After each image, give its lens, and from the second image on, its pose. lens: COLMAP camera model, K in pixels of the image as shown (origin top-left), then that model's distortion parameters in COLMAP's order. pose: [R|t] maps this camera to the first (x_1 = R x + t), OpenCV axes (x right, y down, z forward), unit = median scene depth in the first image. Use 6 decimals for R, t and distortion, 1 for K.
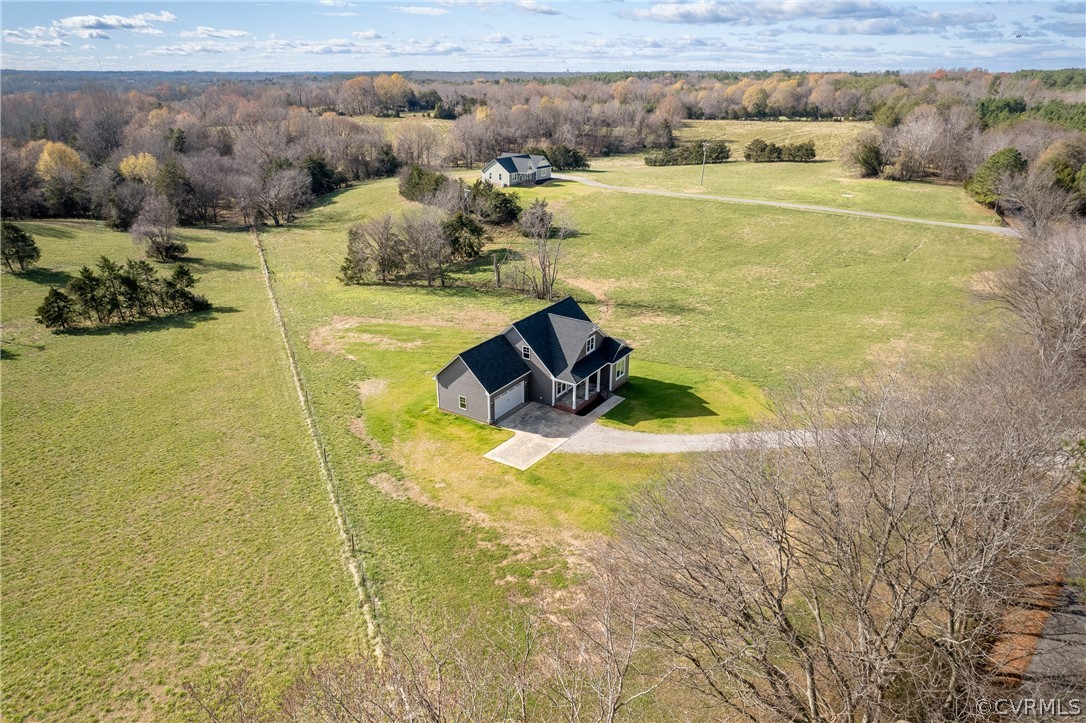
lens RADIAL K [[697.5, 0, 543.0], [0, 697.5, 361.5], [0, 0, 1]] dist [-0.075267, 0.066011]
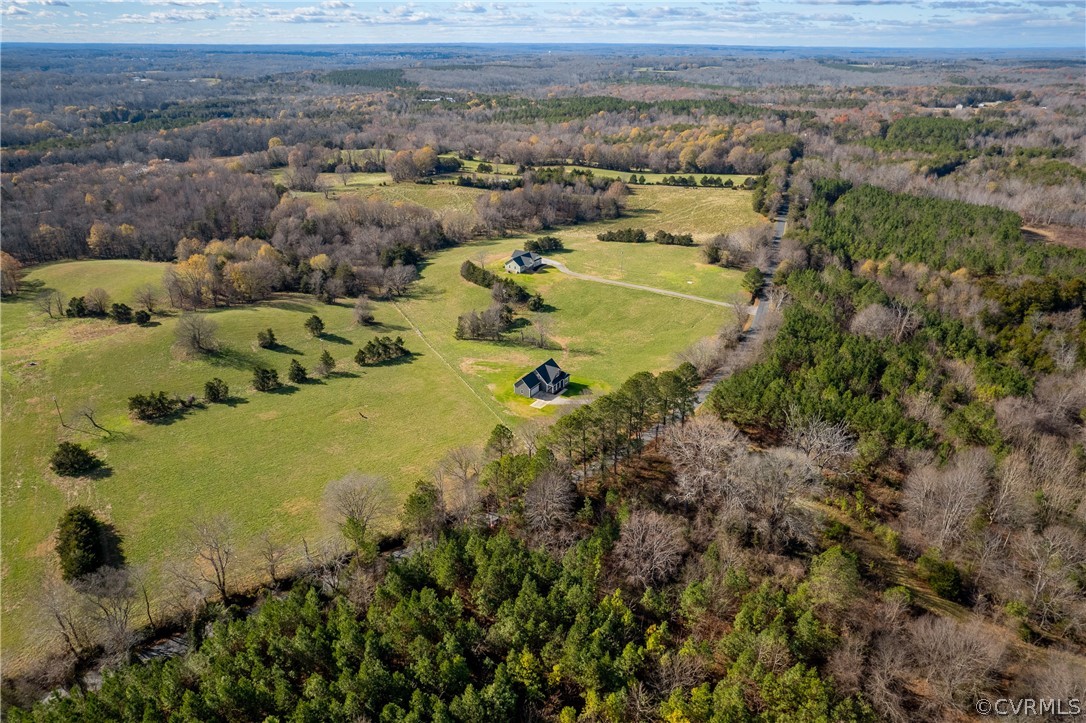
lens RADIAL K [[697.5, 0, 543.0], [0, 697.5, 361.5], [0, 0, 1]] dist [-0.075267, 0.066011]
pose [[0.999708, -0.011131, 0.021468, -0.050995], [0.010294, 0.999197, 0.038710, -0.144133], [-0.021882, -0.038477, 0.999020, -1.599635]]
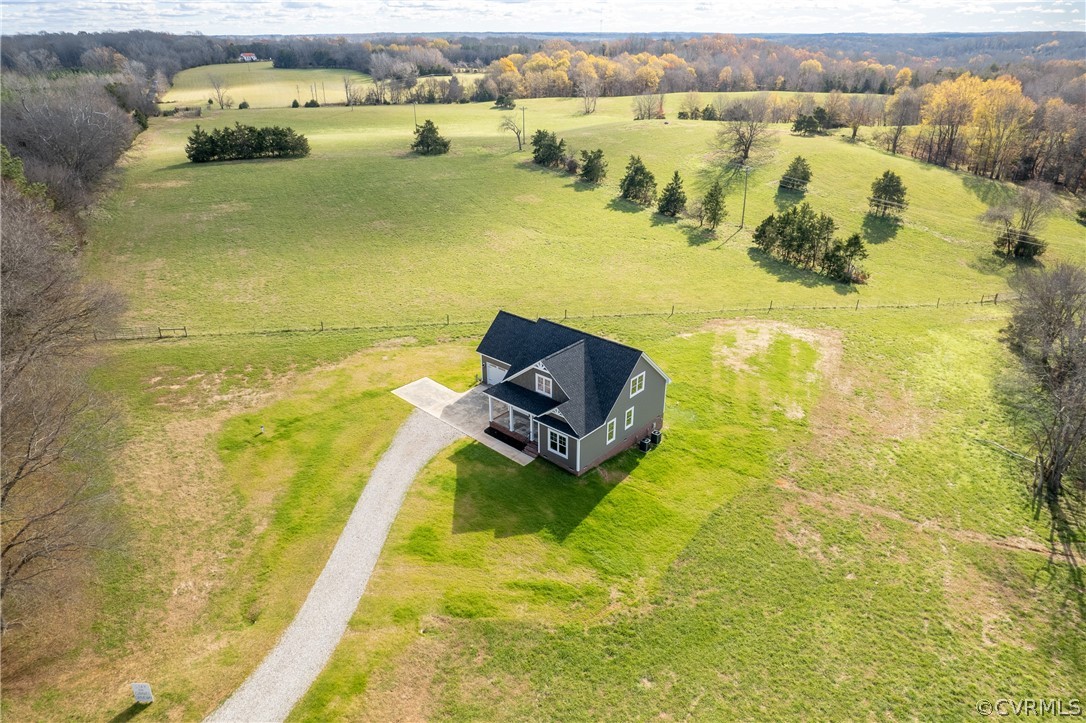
lens RADIAL K [[697.5, 0, 543.0], [0, 697.5, 361.5], [0, 0, 1]] dist [-0.075267, 0.066011]
pose [[-0.148068, 0.417212, -0.896666, 0.504300], [-0.376680, 0.814529, 0.441197, -0.259465], [0.914433, 0.403084, 0.036550, 0.623732]]
